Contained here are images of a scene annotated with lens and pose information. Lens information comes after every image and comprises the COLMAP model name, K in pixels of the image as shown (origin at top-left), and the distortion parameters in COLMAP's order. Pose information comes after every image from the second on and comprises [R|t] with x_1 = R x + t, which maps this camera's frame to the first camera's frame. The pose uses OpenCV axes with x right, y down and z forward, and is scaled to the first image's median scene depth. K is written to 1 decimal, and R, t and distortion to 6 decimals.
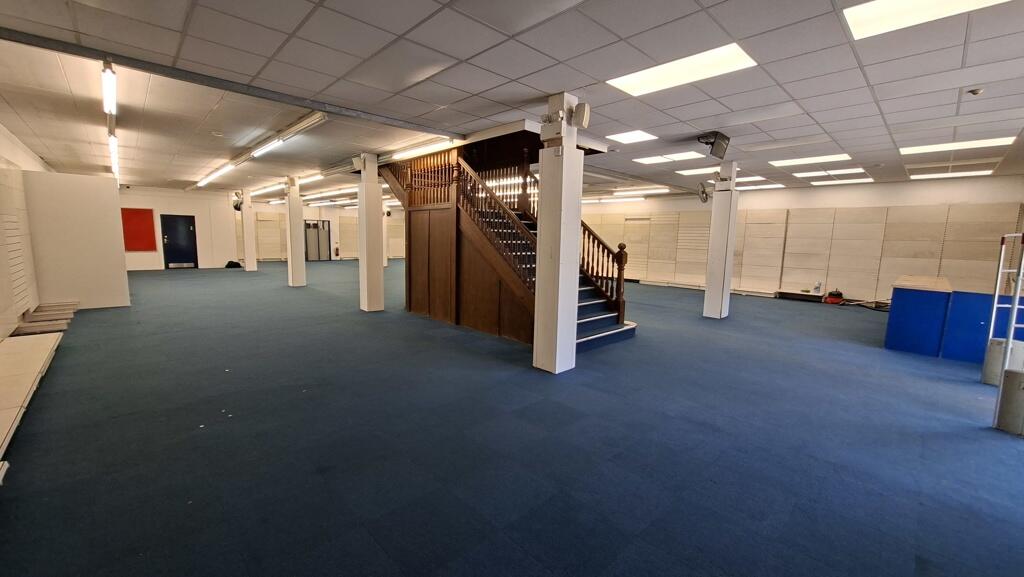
lens RADIAL K [[408.2, 0, 513.2], [0, 408.2, 290.5], [0, 0, 1]] dist [0.001615, 0.000295]
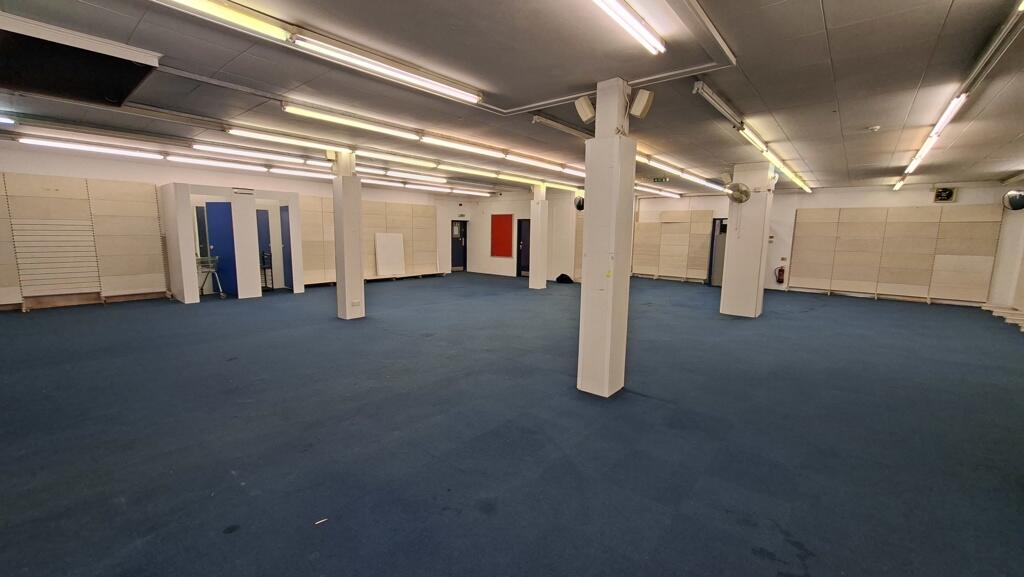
lens RADIAL K [[408.2, 0, 511.7], [0, 408.2, 289.6], [0, 0, 1]] dist [0.001615, 0.000295]
pose [[0.108886, 0.116724, -0.987177, 0.089948], [-0.148300, 0.983876, 0.099976, -0.113373], [0.982930, 0.135512, 0.124440, 0.858898]]
